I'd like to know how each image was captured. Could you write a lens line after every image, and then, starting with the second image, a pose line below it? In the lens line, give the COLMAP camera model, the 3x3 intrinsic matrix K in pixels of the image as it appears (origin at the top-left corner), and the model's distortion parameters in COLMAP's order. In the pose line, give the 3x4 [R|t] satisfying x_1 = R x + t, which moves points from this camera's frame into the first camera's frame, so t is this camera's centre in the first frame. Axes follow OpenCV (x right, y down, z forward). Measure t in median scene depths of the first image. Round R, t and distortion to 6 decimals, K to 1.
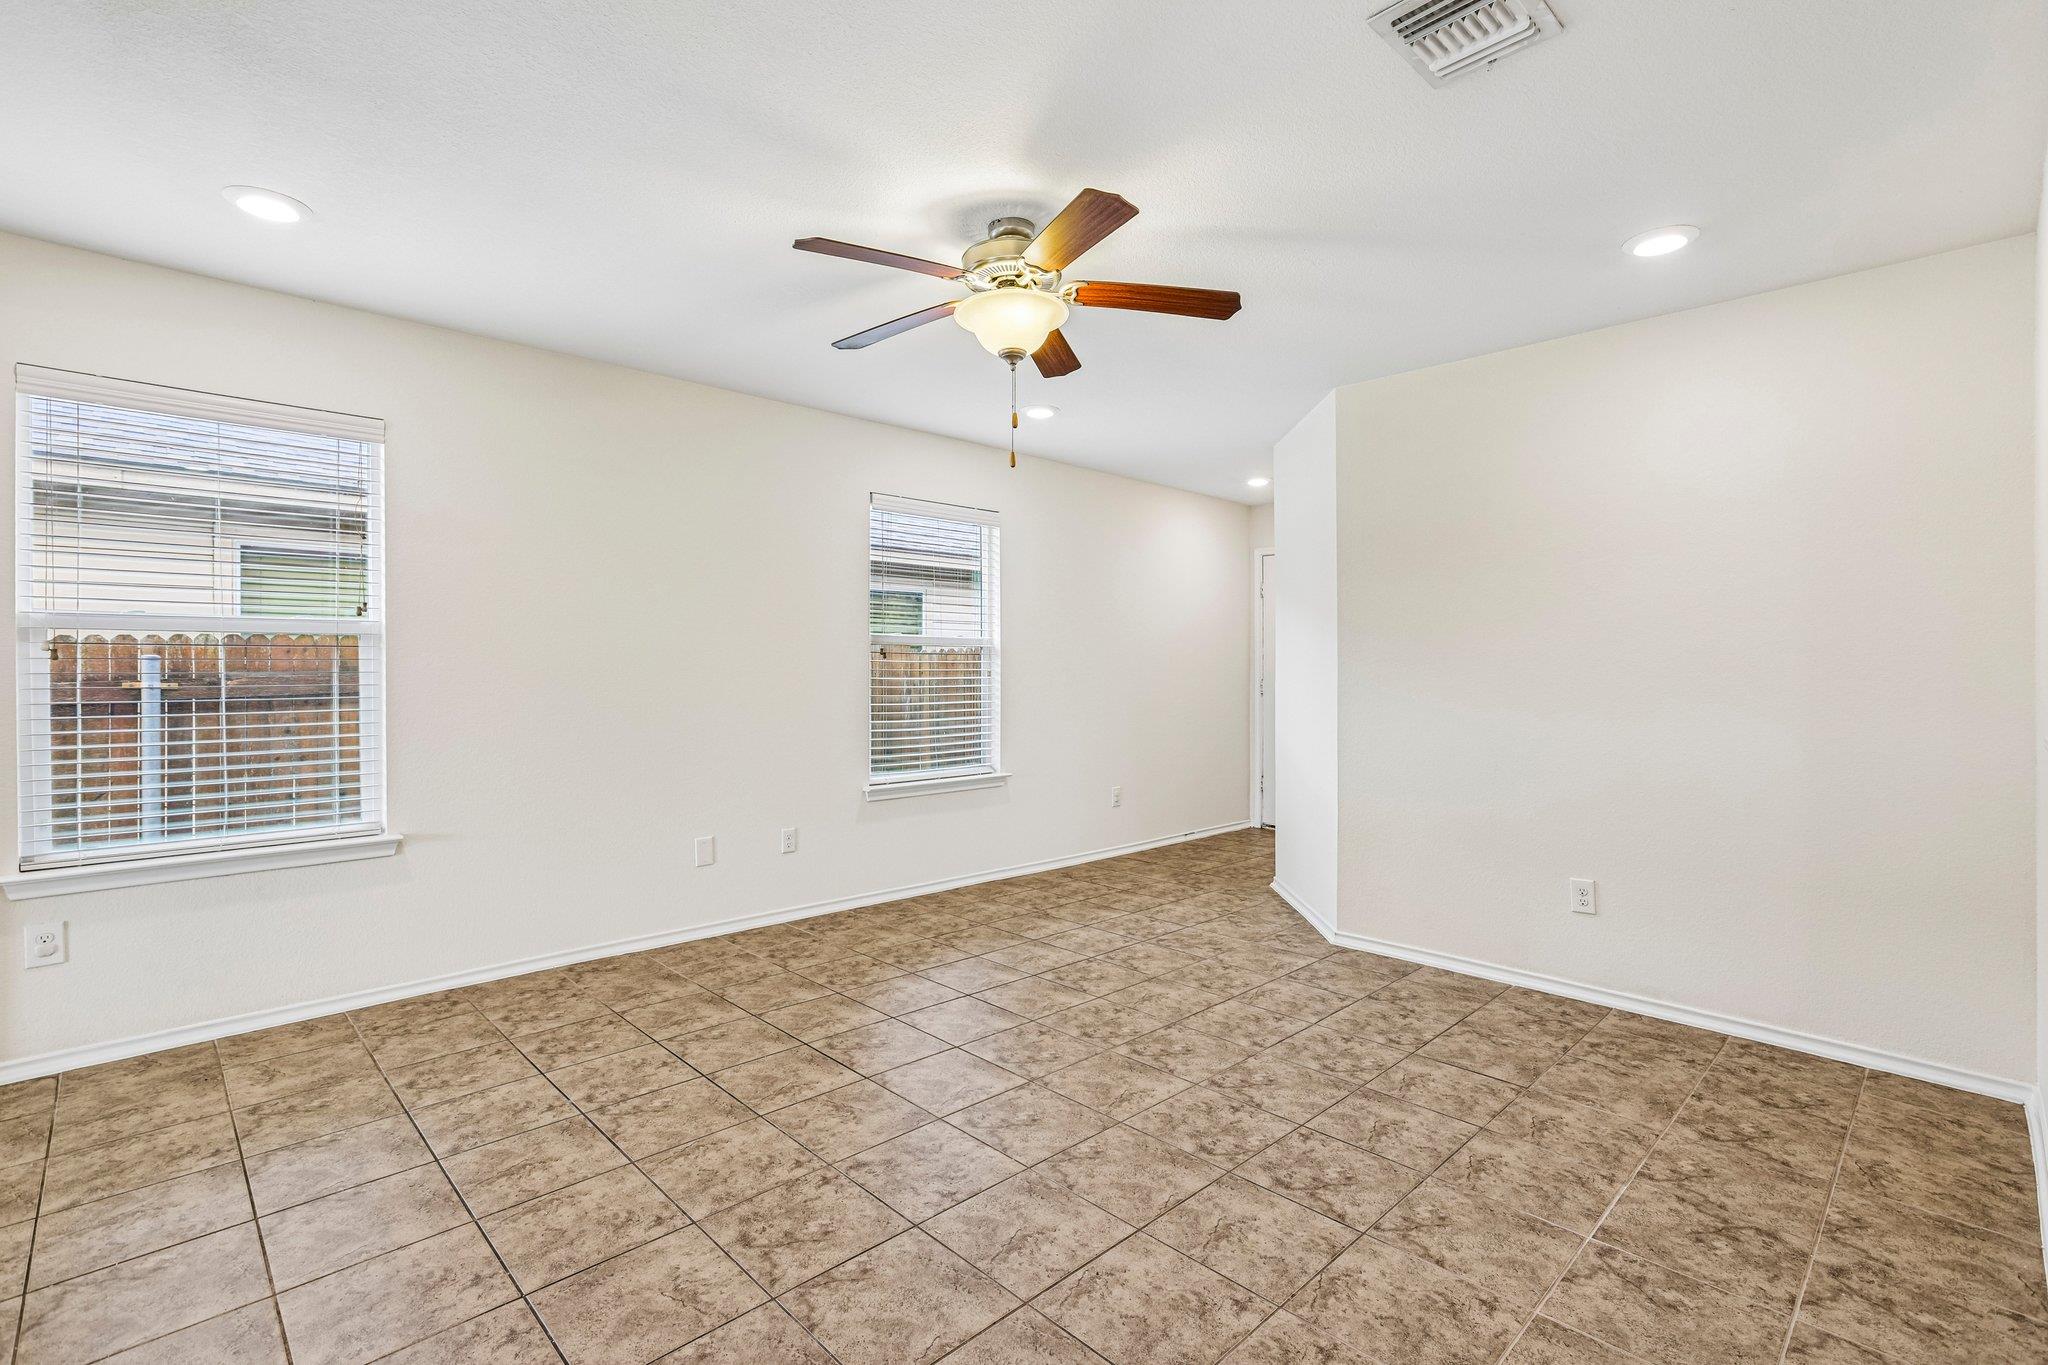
lens RADIAL K [[931.9, 0, 1028.3], [0, 931.9, 680.6], [0, 0, 1]] dist [-0.041551, 0.022626]
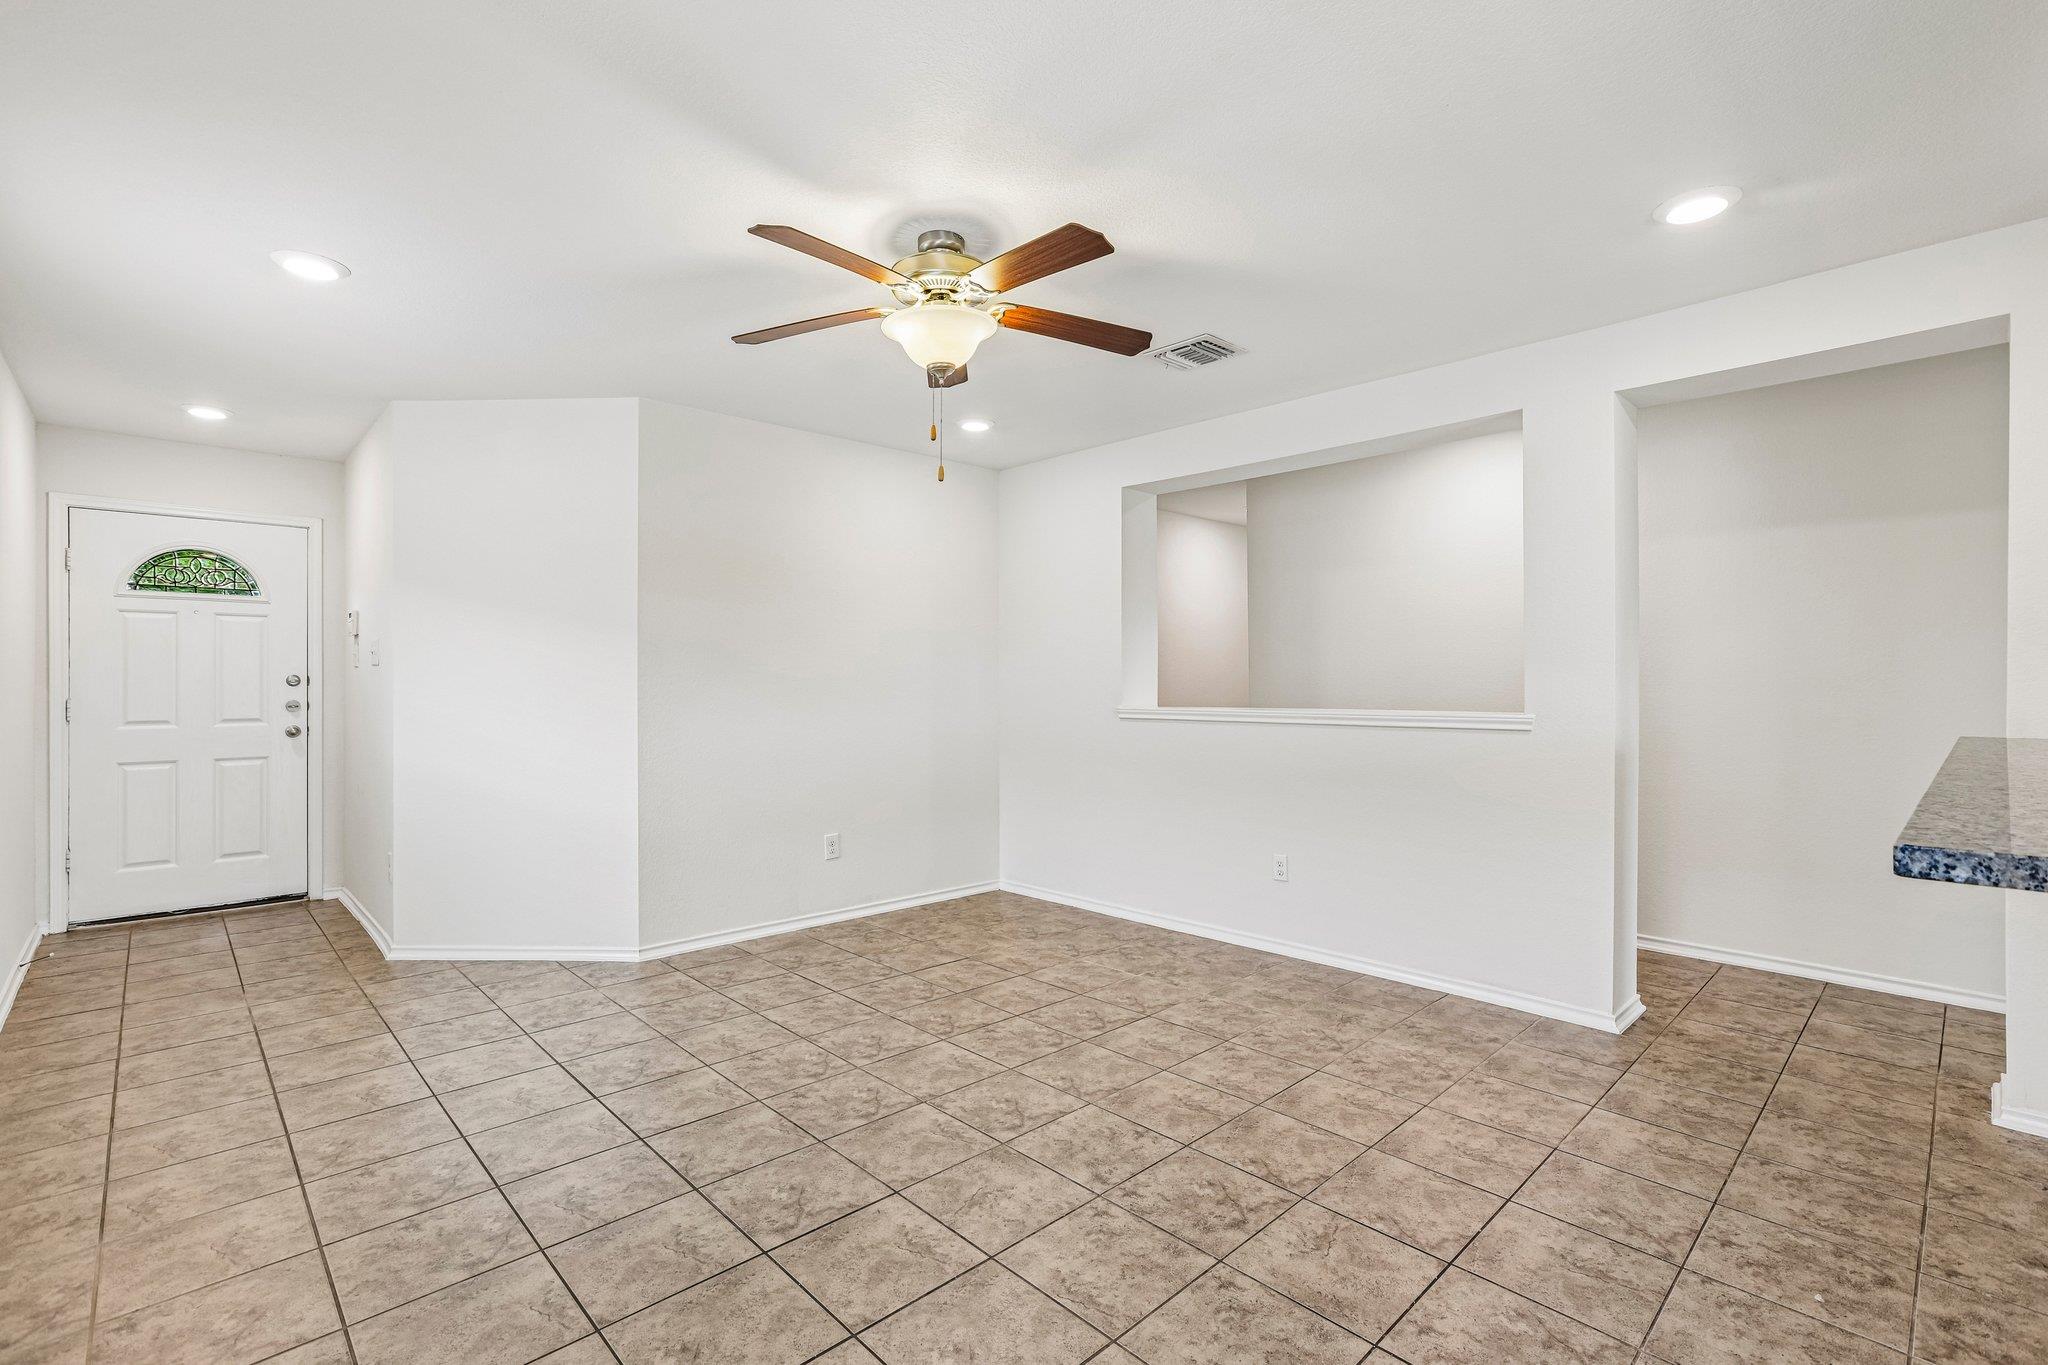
lens RADIAL K [[931.9, 0, 1028.3], [0, 931.9, 680.6], [0, 0, 1]] dist [-0.041551, 0.022626]
pose [[0.008626, -0.004802, 0.999951, -0.899111], [0.012741, 0.999908, 0.004692, -0.018053], [-0.999882, 0.012700, 0.008687, 0.803082]]
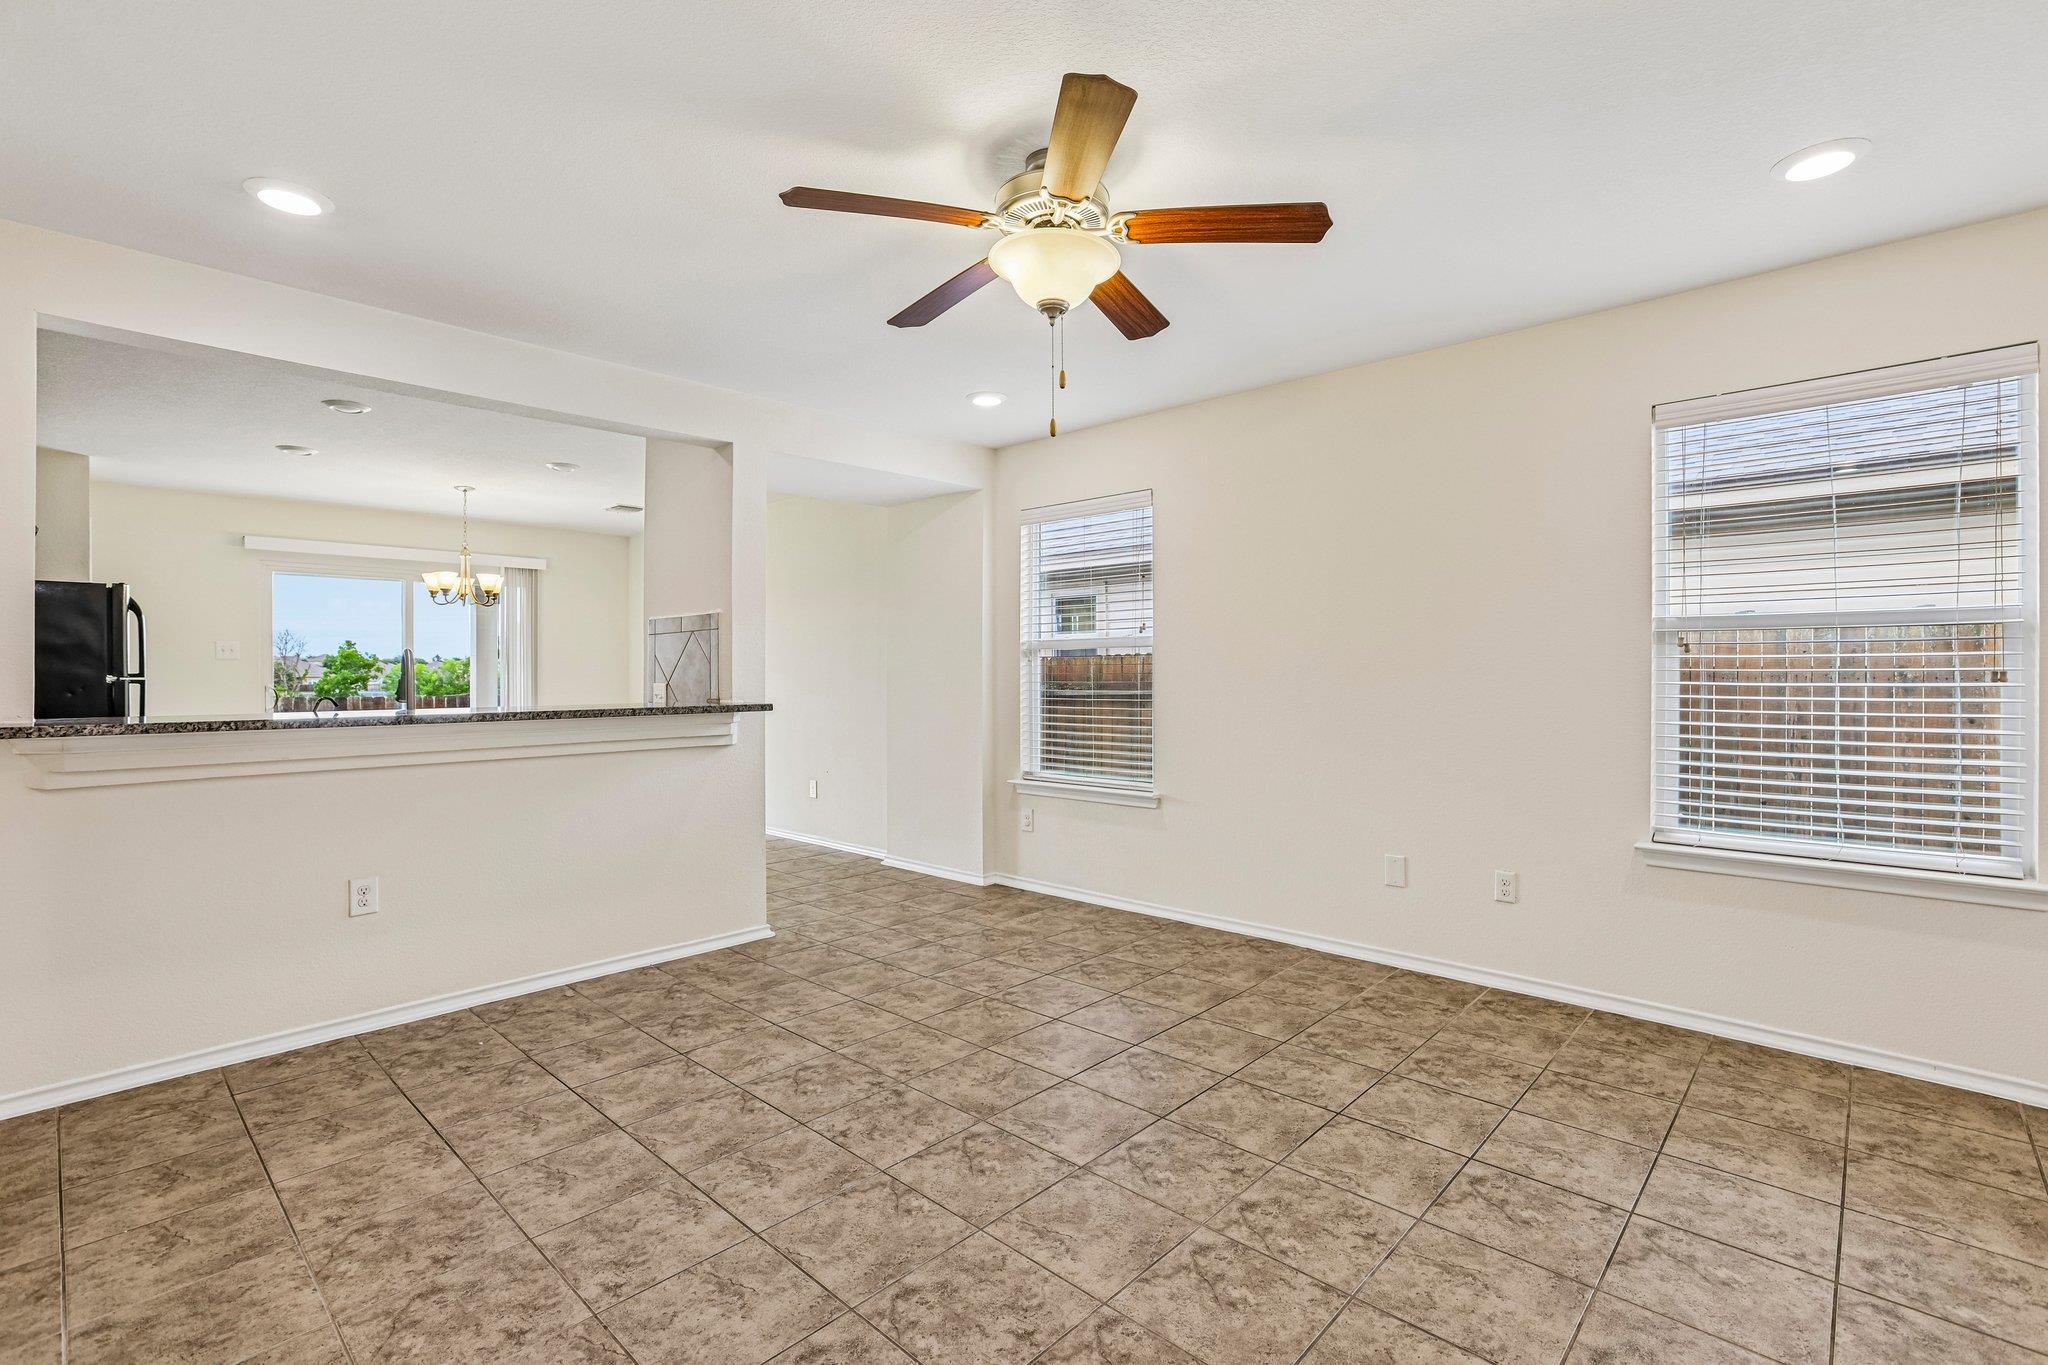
lens RADIAL K [[931.9, 0, 1028.3], [0, 931.9, 680.6], [0, 0, 1]] dist [-0.041551, 0.022626]
pose [[0.051519, 0.006847, -0.998649, 0.756294], [-0.008322, 0.999945, 0.006427, -0.007580], [0.998637, 0.007980, 0.051573, 0.832212]]
